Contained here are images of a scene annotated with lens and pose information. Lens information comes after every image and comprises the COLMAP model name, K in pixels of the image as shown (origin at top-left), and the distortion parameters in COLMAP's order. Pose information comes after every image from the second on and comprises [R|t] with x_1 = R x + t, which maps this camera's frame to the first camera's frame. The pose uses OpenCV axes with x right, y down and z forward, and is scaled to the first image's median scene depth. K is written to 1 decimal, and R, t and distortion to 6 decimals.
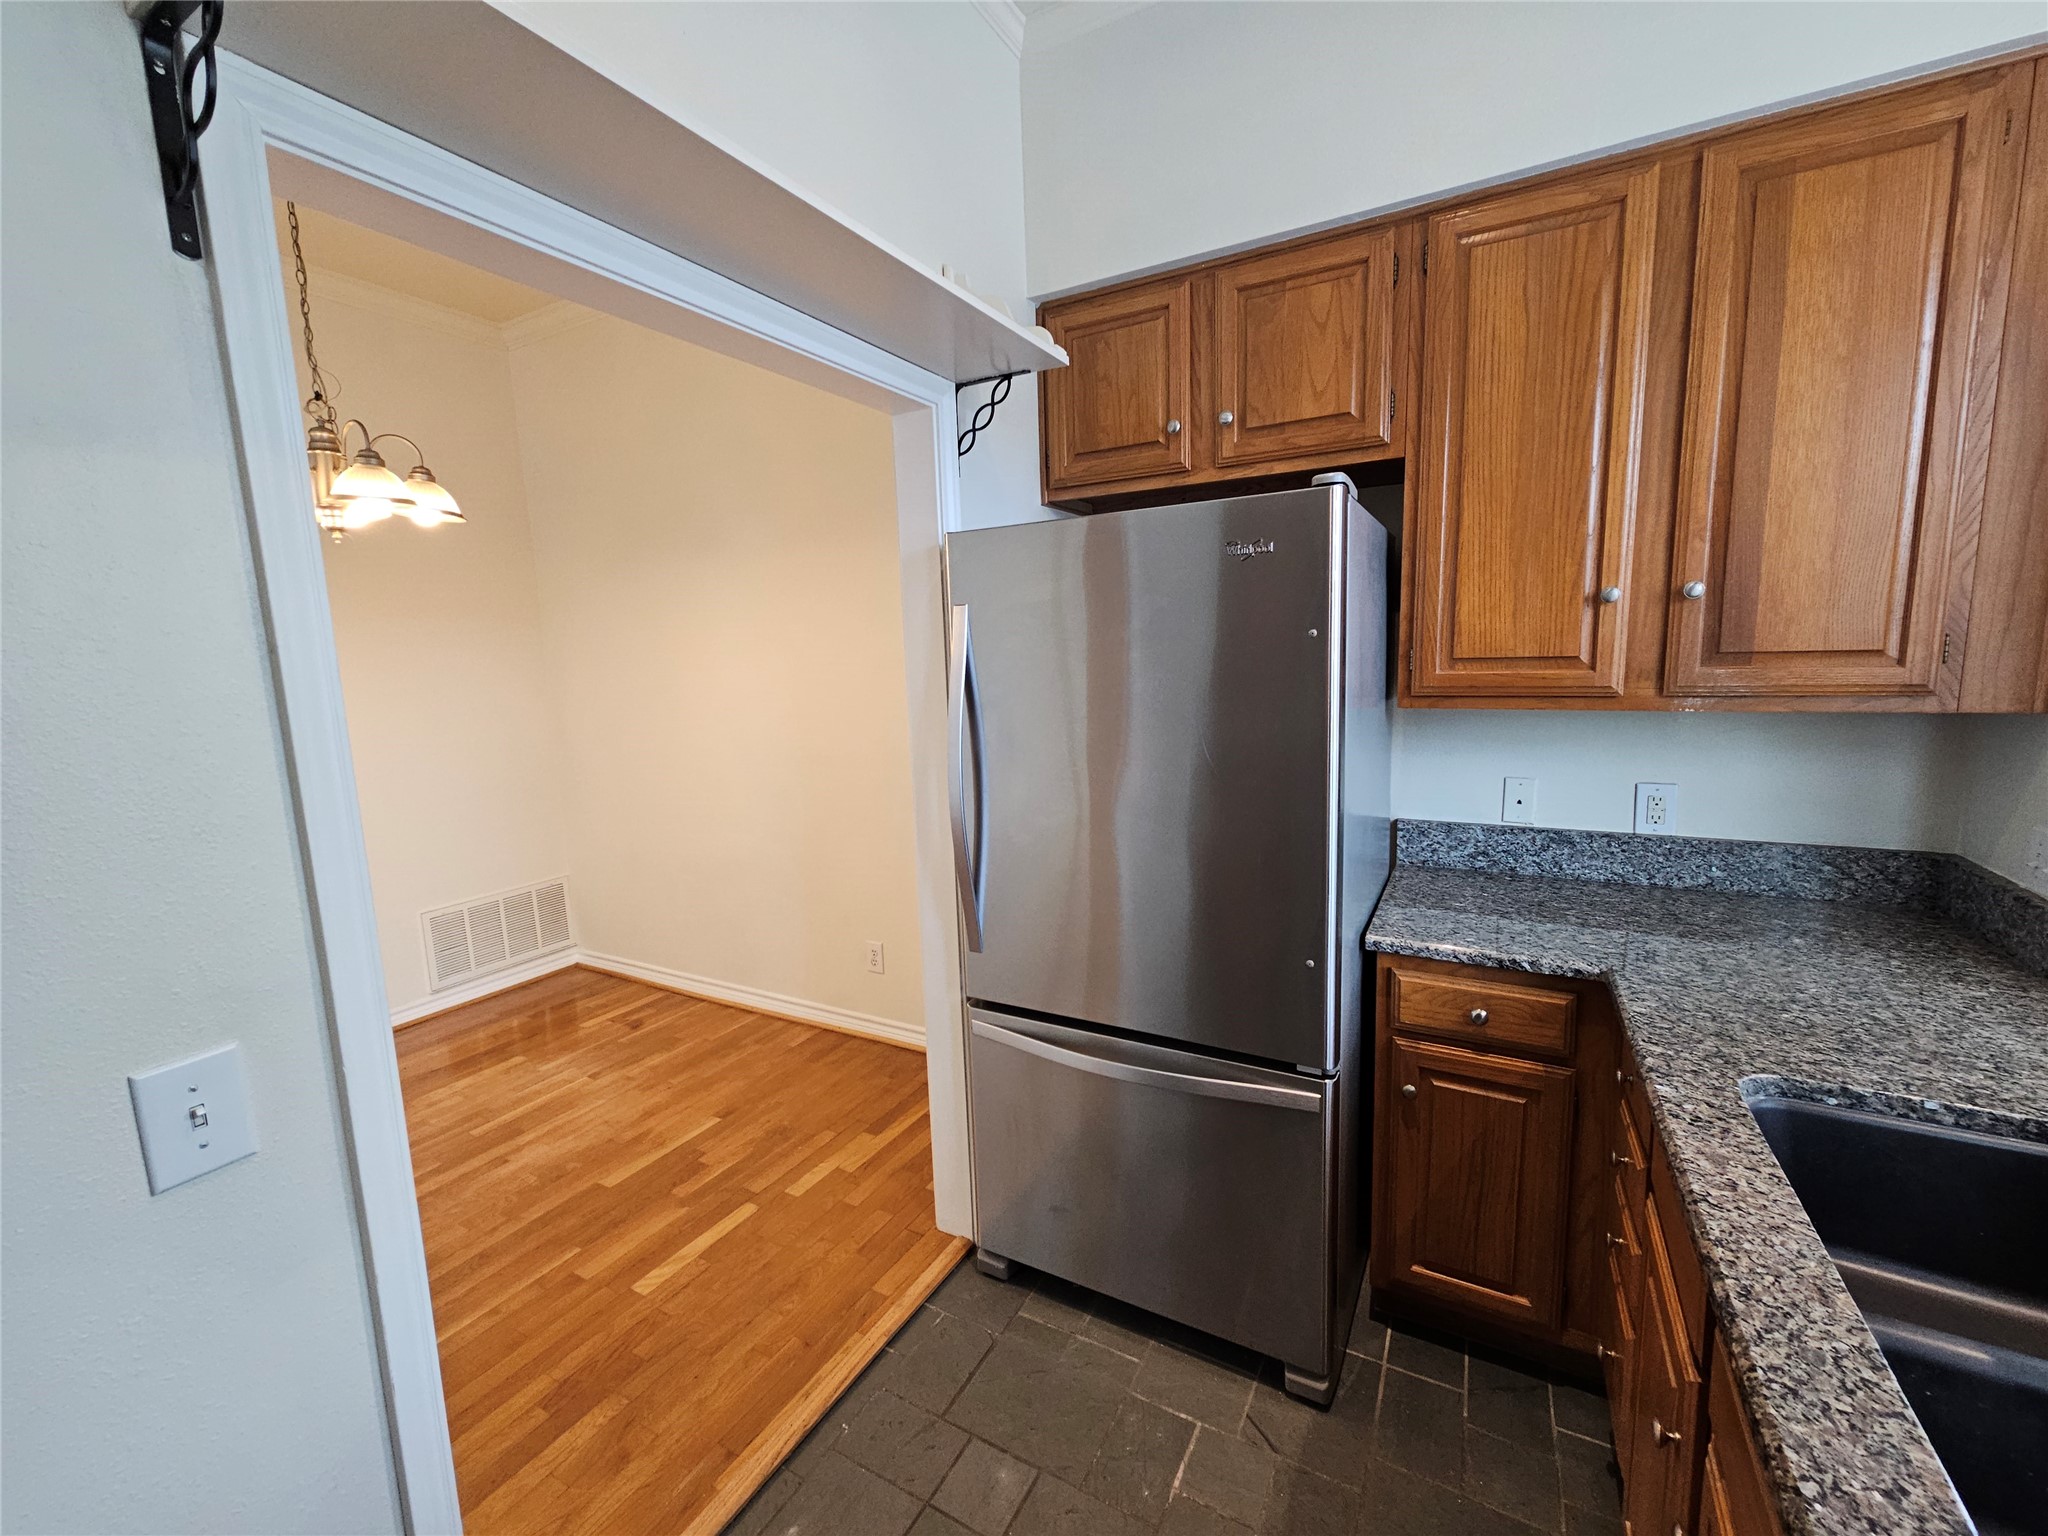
lens RADIAL K [[836.4, 0, 1034.2], [0, 836.4, 761.0], [0, 0, 1]] dist [-0.004202, 0.001236]
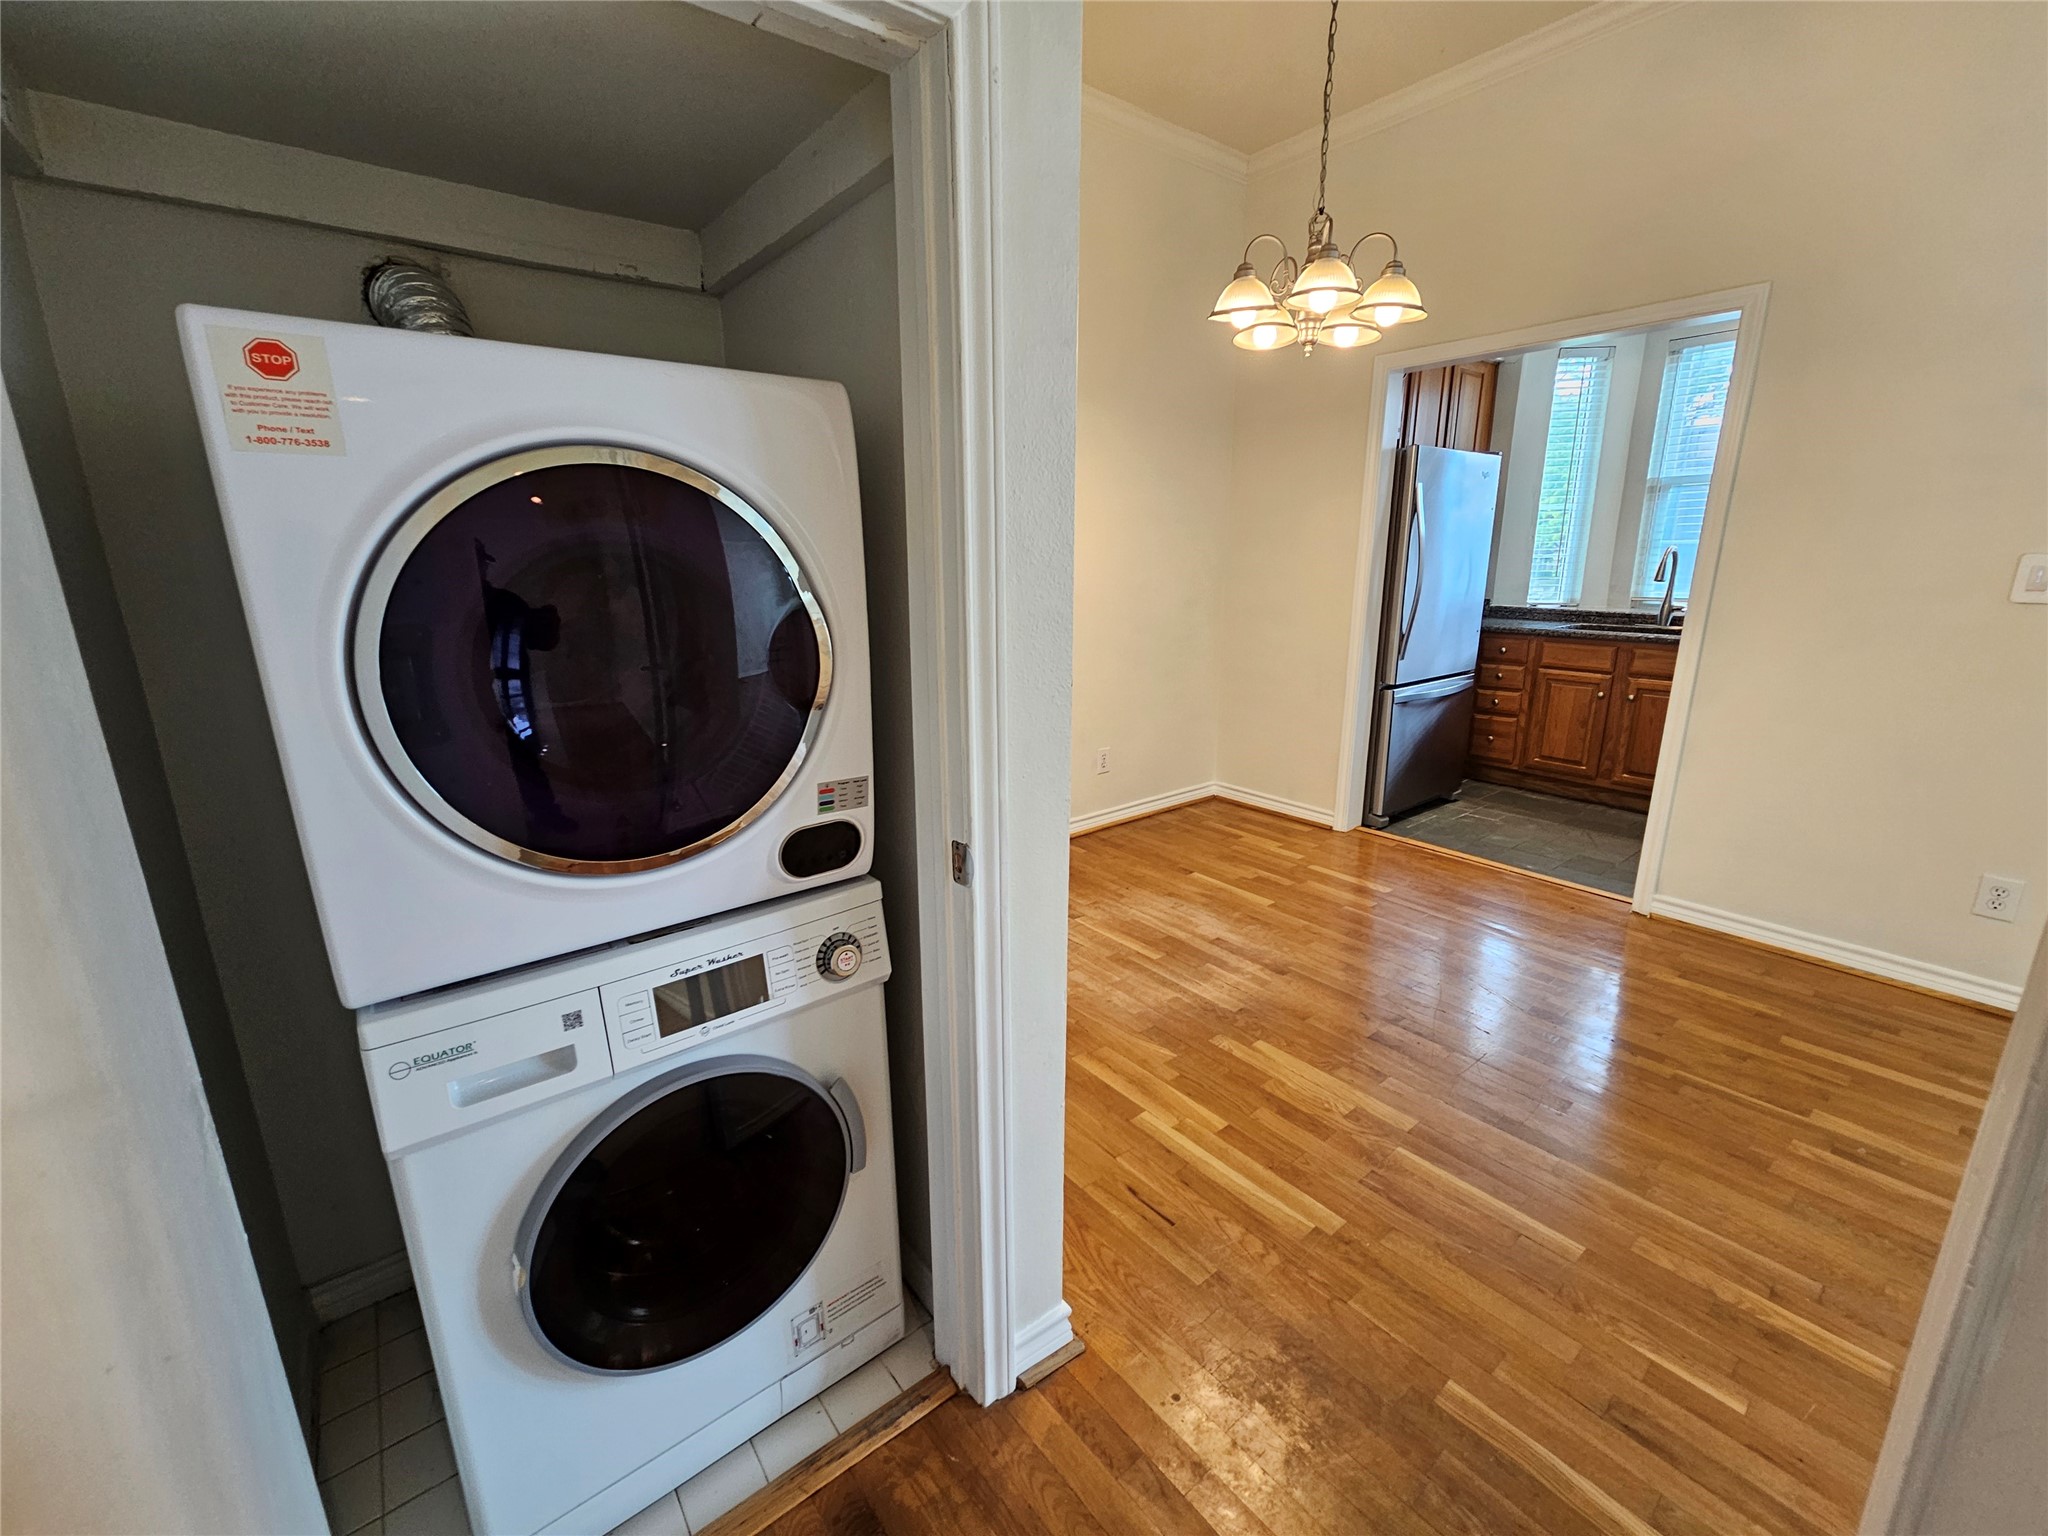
lens RADIAL K [[836.4, 0, 1030.2], [0, 836.4, 765.8], [0, 0, 1]] dist [-0.004202, 0.001236]
pose [[0.377938, -0.197504, 0.904519, -1.730032], [0.114066, 0.979471, 0.166209, 0.029895], [-0.918777, 0.040358, 0.392708, 0.785346]]
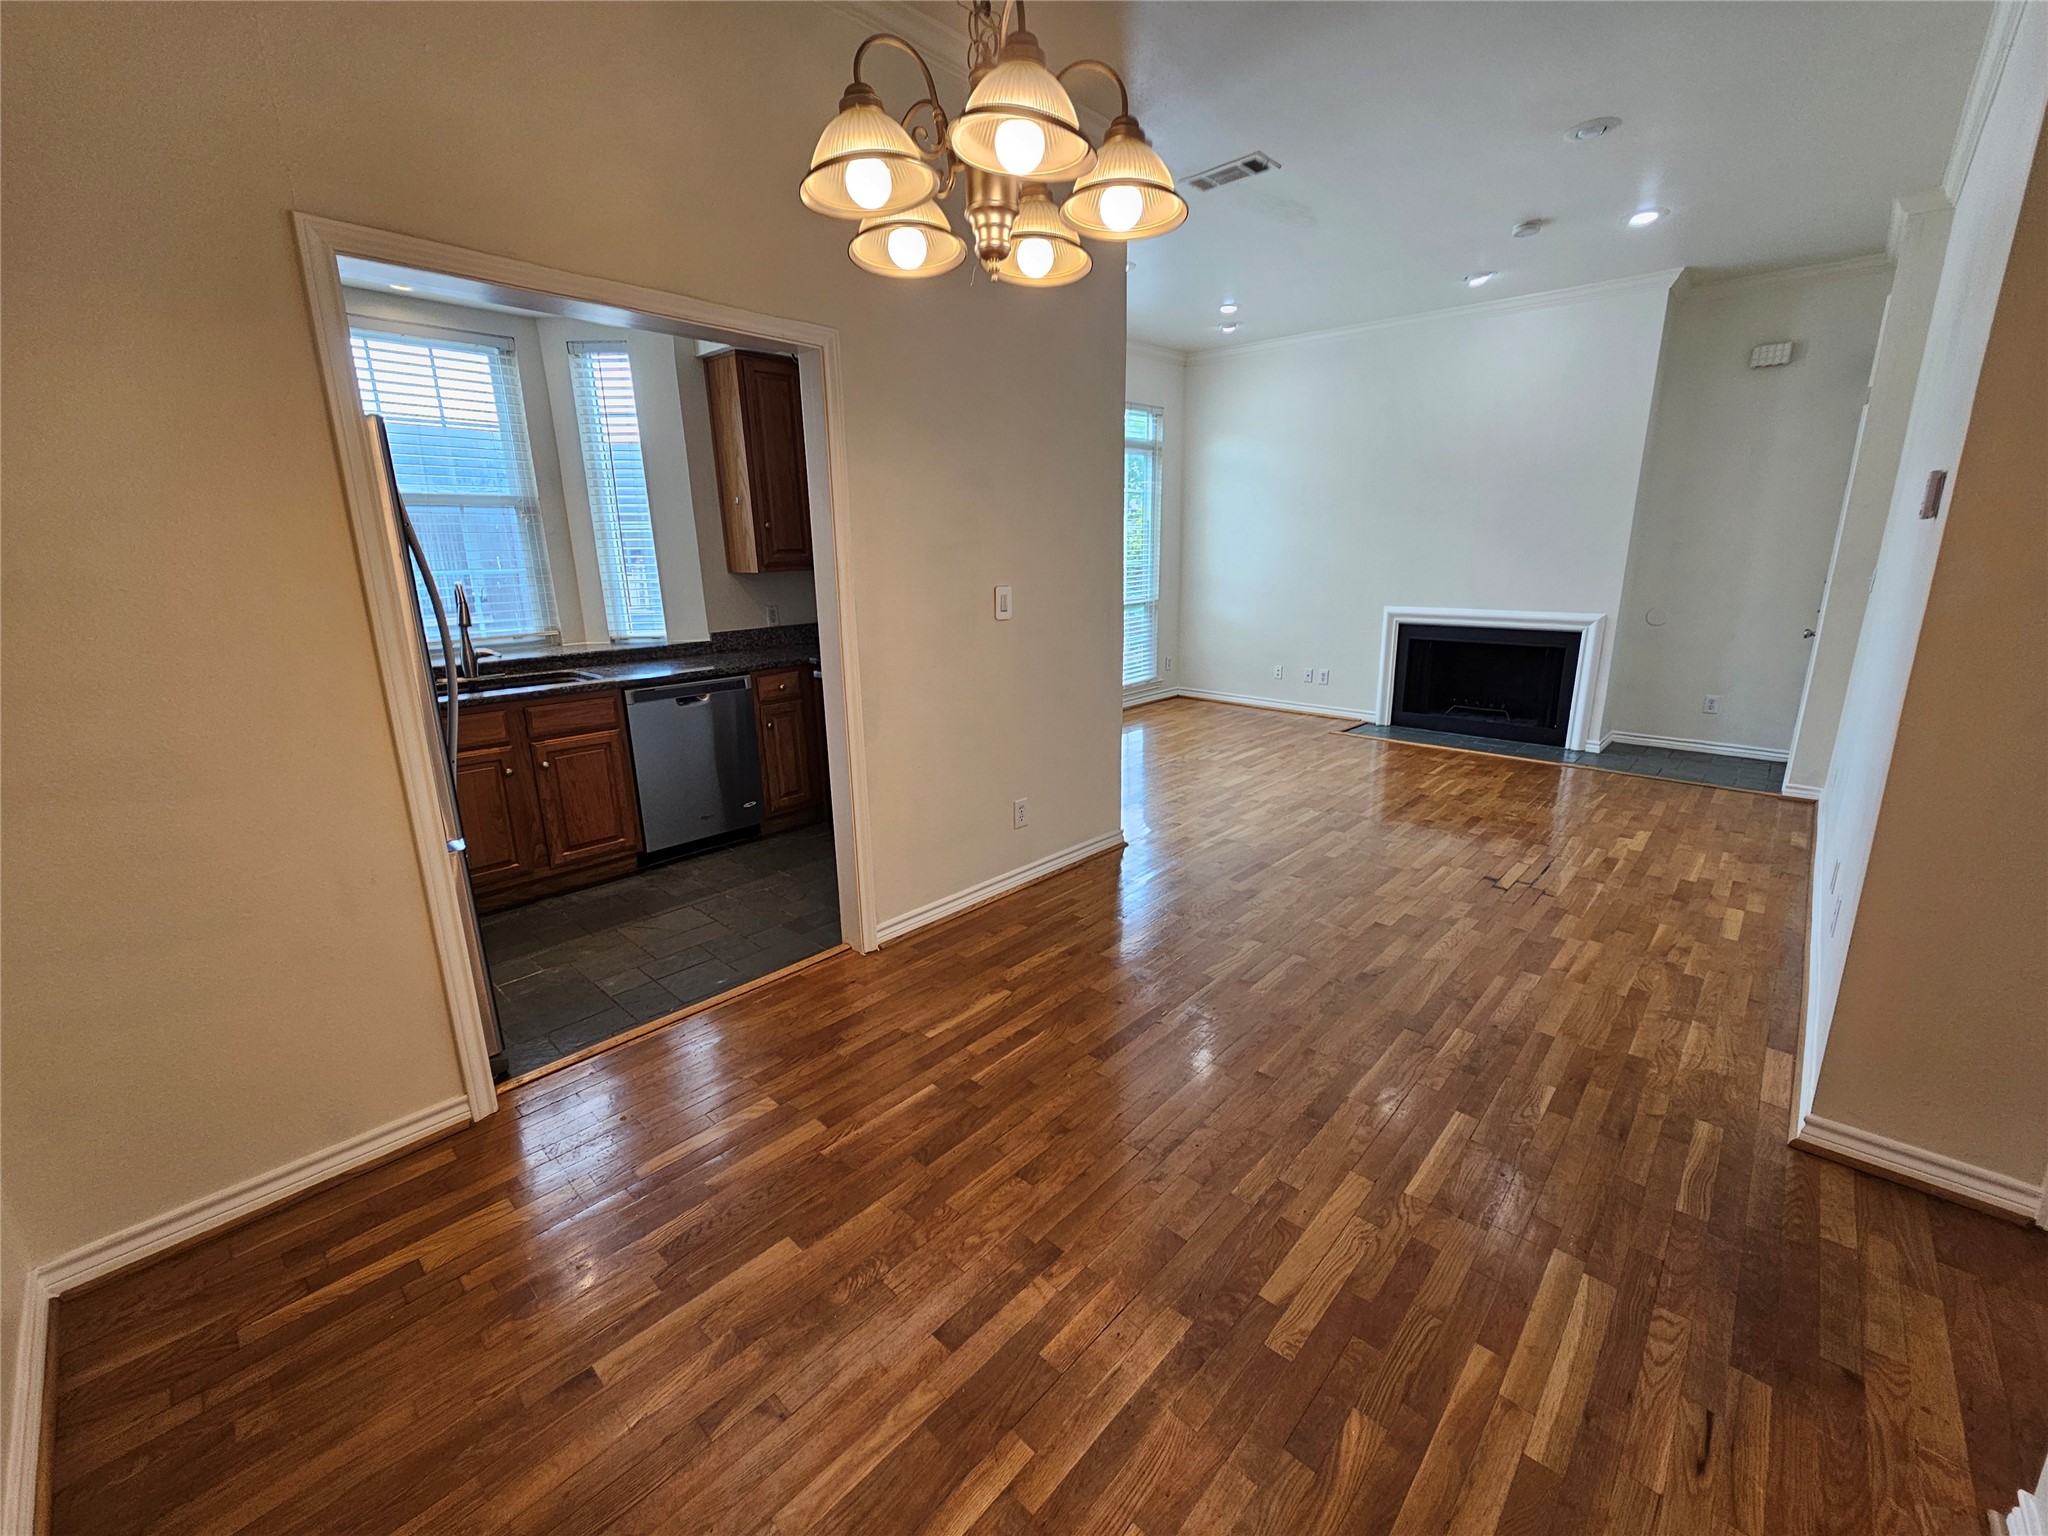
lens RADIAL K [[836.4, 0, 1039.7], [0, 836.4, 760.6], [0, 0, 1]] dist [-0.004202, 0.001236]
pose [[-0.972706, -0.012676, 0.231693, -0.850039], [0.073212, 0.930737, 0.358286, -0.129811], [-0.220187, 0.365470, -0.904406, 1.398013]]
